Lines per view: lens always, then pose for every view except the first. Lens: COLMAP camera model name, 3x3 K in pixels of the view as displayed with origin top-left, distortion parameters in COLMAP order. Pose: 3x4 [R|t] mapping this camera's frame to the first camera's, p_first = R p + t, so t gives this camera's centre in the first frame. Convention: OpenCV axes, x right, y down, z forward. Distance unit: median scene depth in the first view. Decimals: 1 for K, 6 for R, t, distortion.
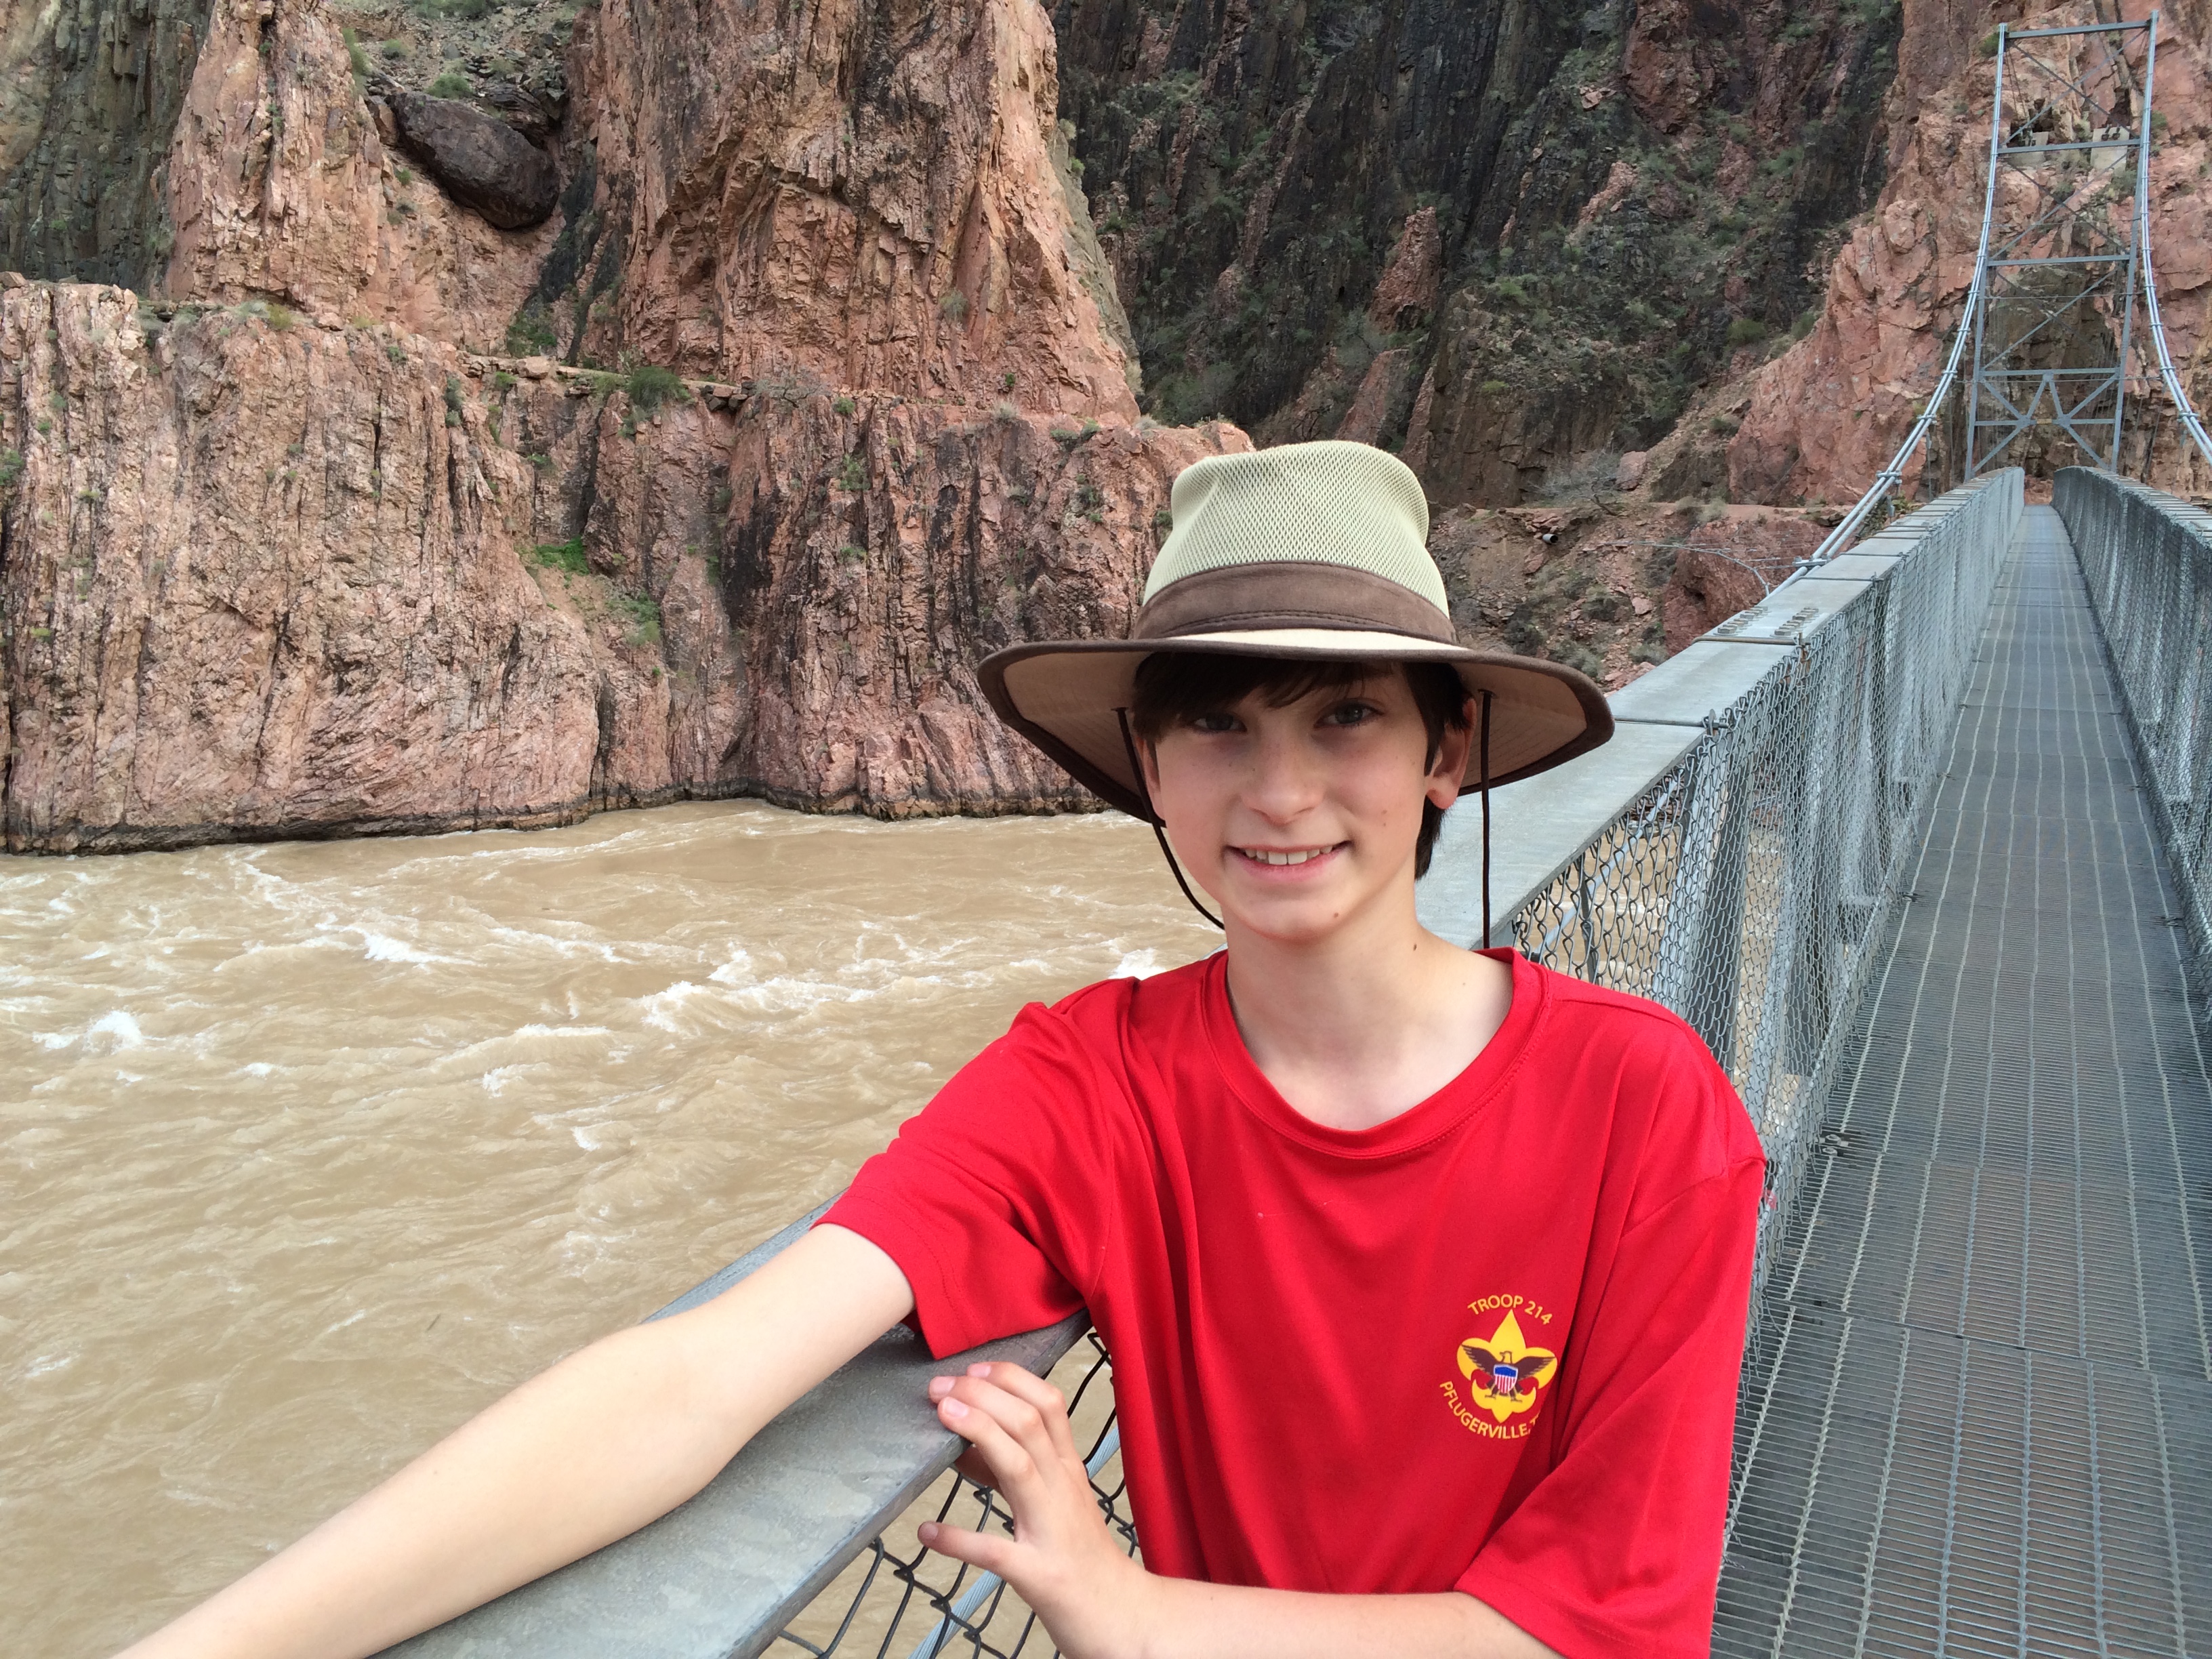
lens RADIAL K [[1890.7, 0, 1114.5], [0, 1890.7, 800.7], [0, 0, 1]] dist [0.083413, -0.103493]
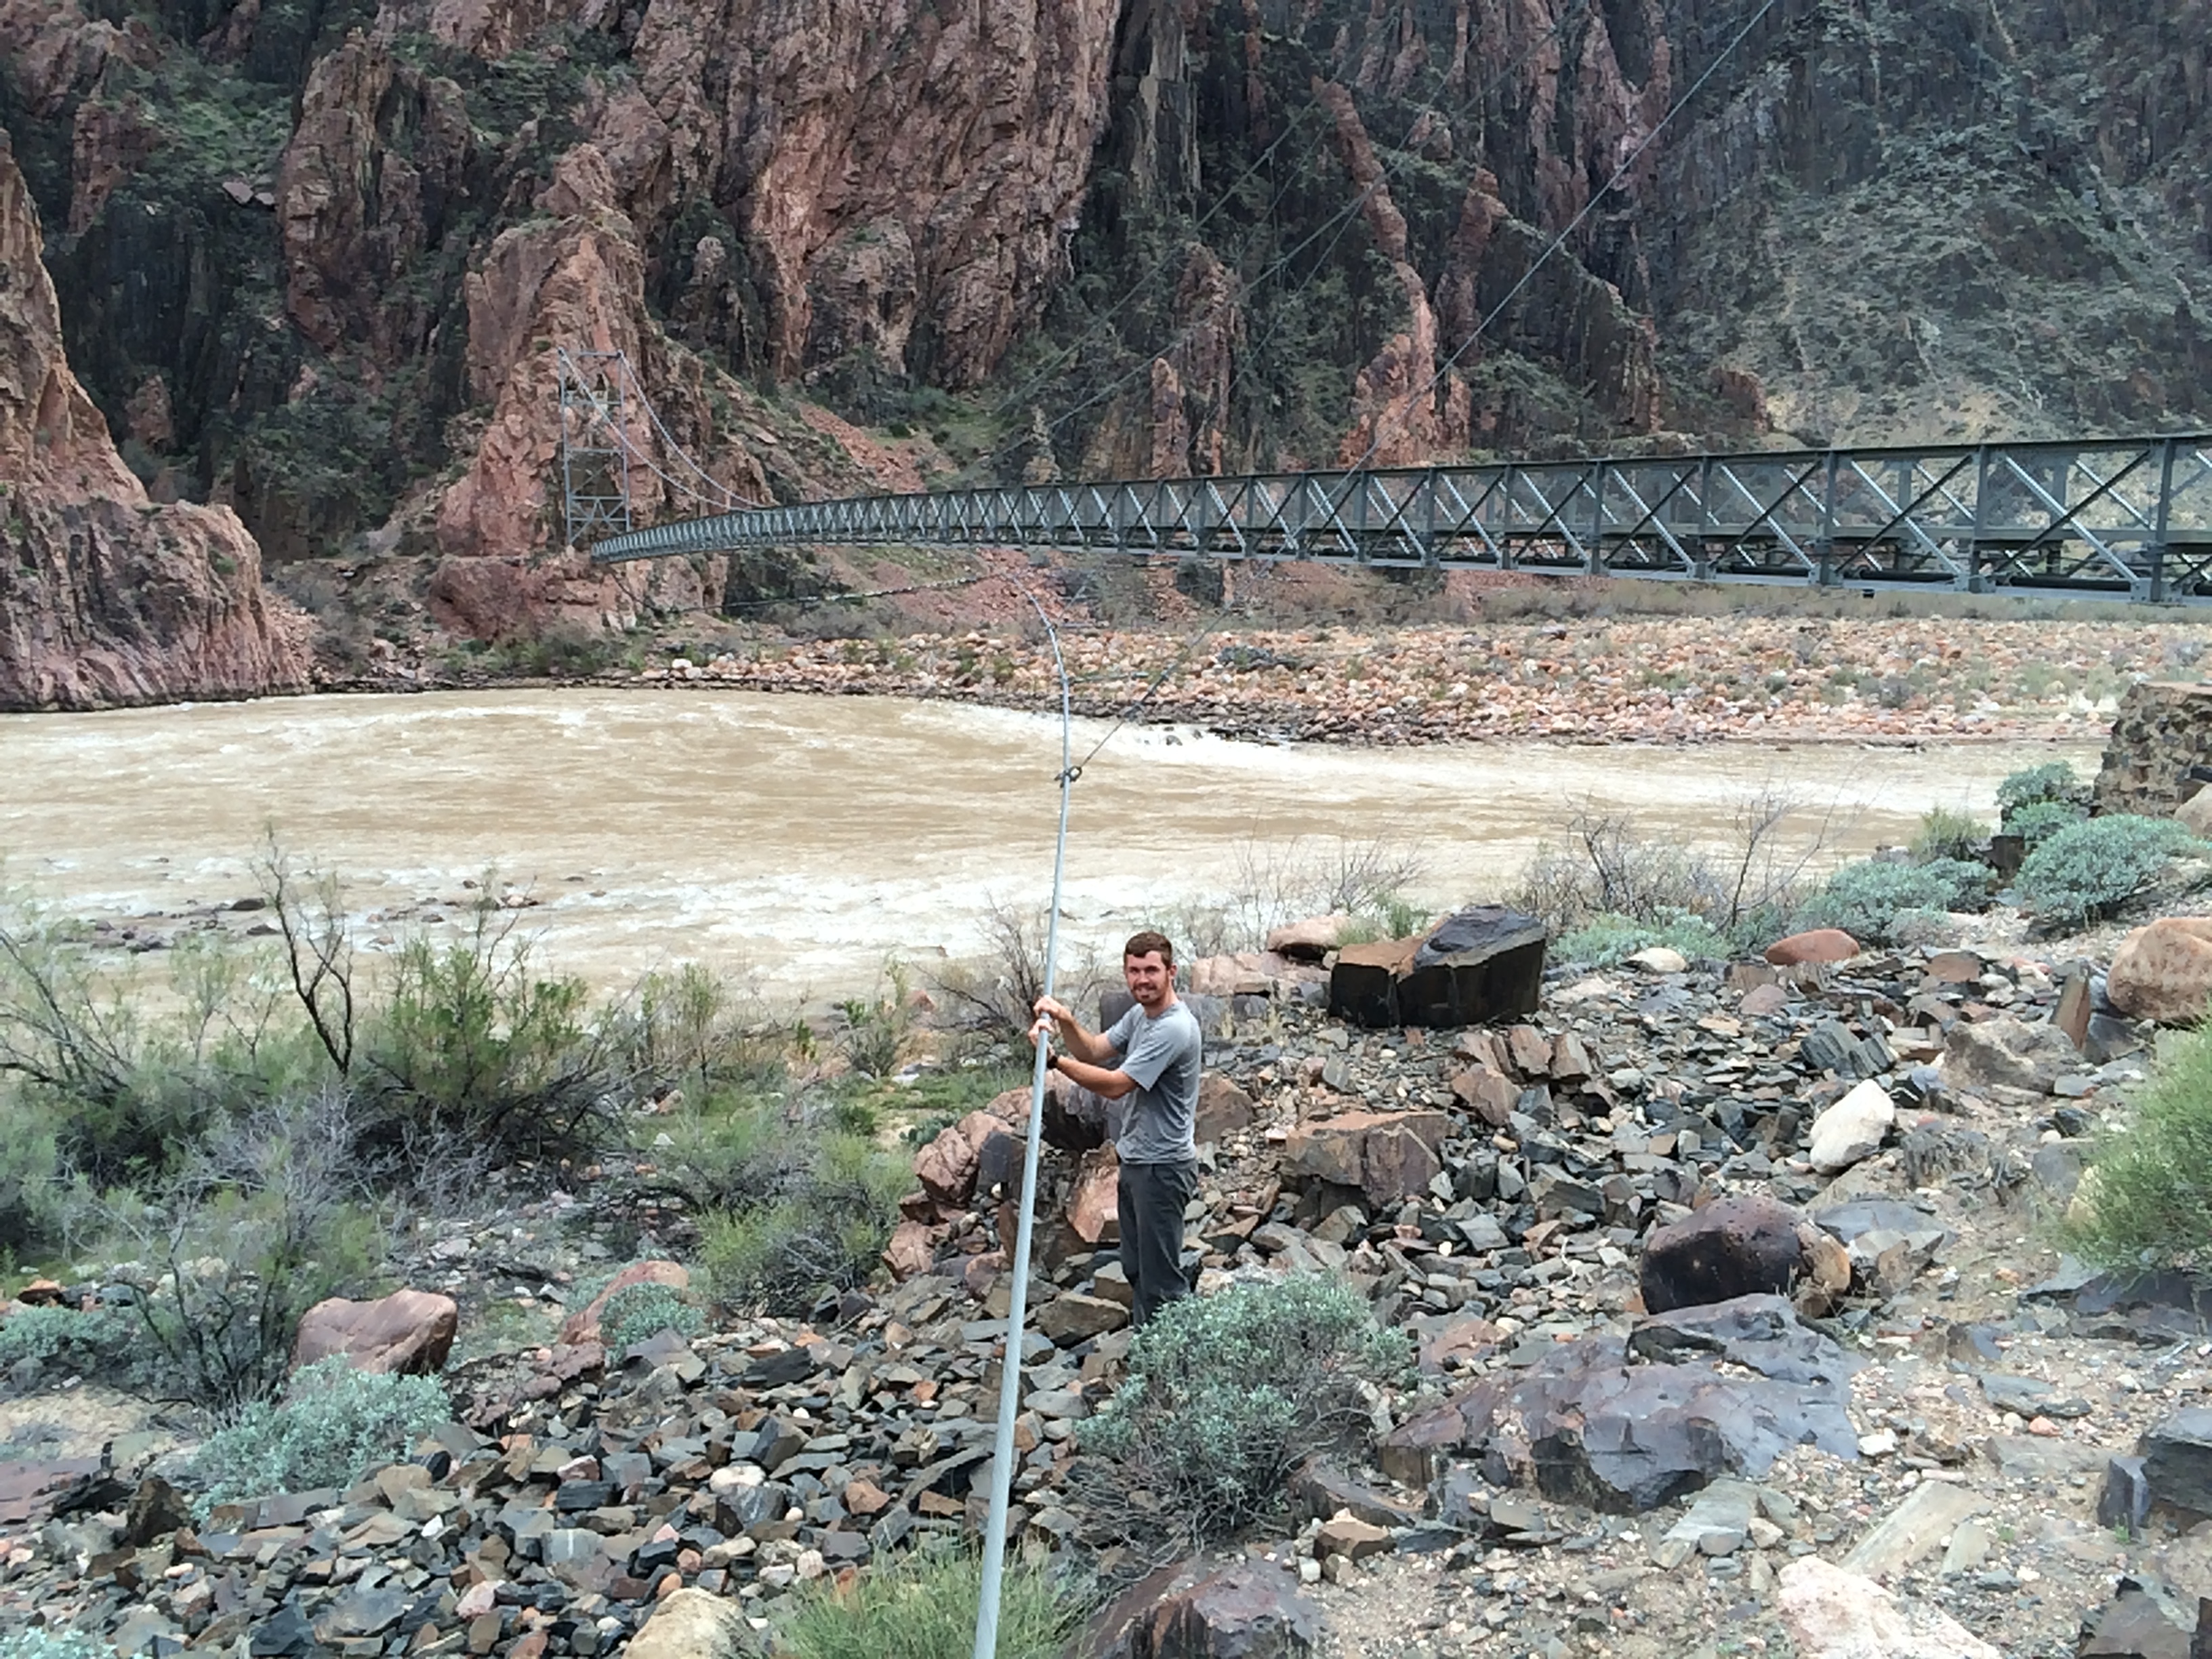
lens RADIAL K [[1890.7, 0, 1123.5], [0, 1890.7, 853.3], [0, 0, 1]] dist [0.083413, -0.103493]
pose [[0.673430, -0.104031, 0.731895, -0.755611], [0.132292, 0.991026, 0.019139, 0.224489], [-0.727318, 0.083934, 0.681149, -0.921244]]
